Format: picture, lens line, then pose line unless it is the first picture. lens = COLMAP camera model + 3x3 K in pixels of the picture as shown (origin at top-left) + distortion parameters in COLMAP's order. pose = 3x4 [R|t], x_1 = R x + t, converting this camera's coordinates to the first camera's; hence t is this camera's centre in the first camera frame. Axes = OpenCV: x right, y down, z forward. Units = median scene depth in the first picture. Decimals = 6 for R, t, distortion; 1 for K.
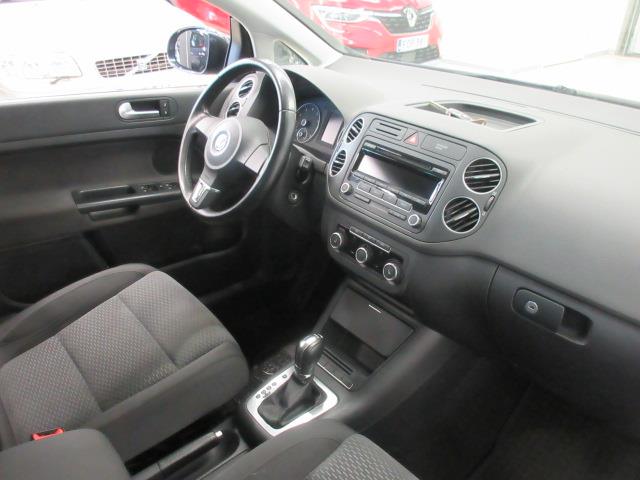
lens RADIAL K [[526.3, 0, 319.2], [0, 526.3, 238.6], [0, 0, 1]] dist [0.016161, -0.011012]
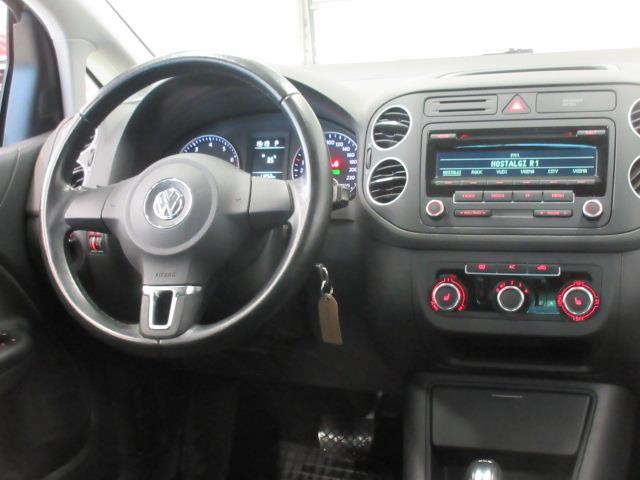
lens RADIAL K [[853.7, 0, 320.2], [0, 853.7, 243.7], [0, 0, 1]] dist [-0.014577, 0.000000]
pose [[0.822917, -0.246201, 0.512047, -0.599577], [0.347015, 0.931403, -0.109858, 0.004285], [-0.449875, 0.268092, 0.851903, 0.240508]]
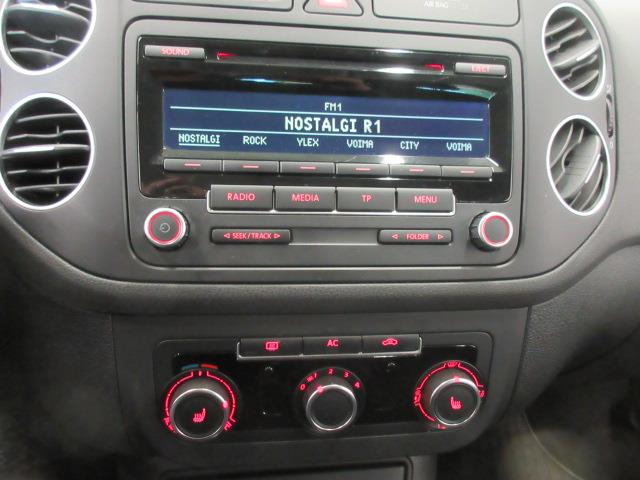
lens RADIAL K [[526.3, 0, 321.2], [0, 526.3, 240.7], [0, 0, 1]] dist [0.016161, -0.011012]
pose [[0.514625, -0.403957, 0.756294, -0.115692], [0.339814, 0.905922, 0.252649, -0.135908], [-0.787203, 0.126980, 0.603480, 0.816568]]
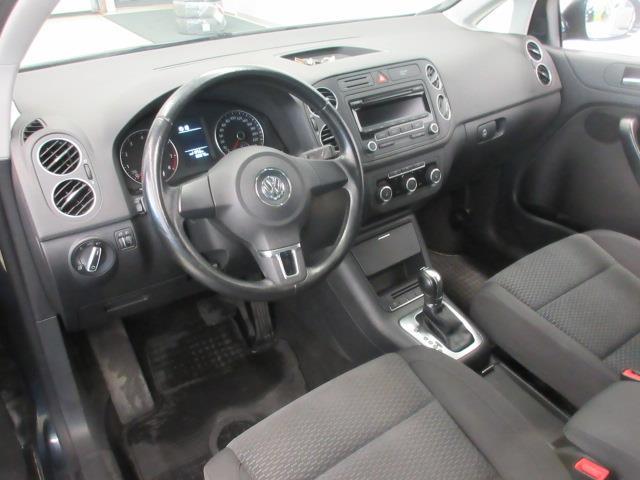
lens RADIAL K [[526.3, 0, 320.7], [0, 526.3, 237.4], [0, 0, 1]] dist [0.016161, -0.011012]
pose [[0.047516, -0.532300, 0.845221, -0.968546], [0.477529, 0.755321, 0.448838, -0.495512], [-0.877330, 0.382291, 0.290079, 0.892927]]
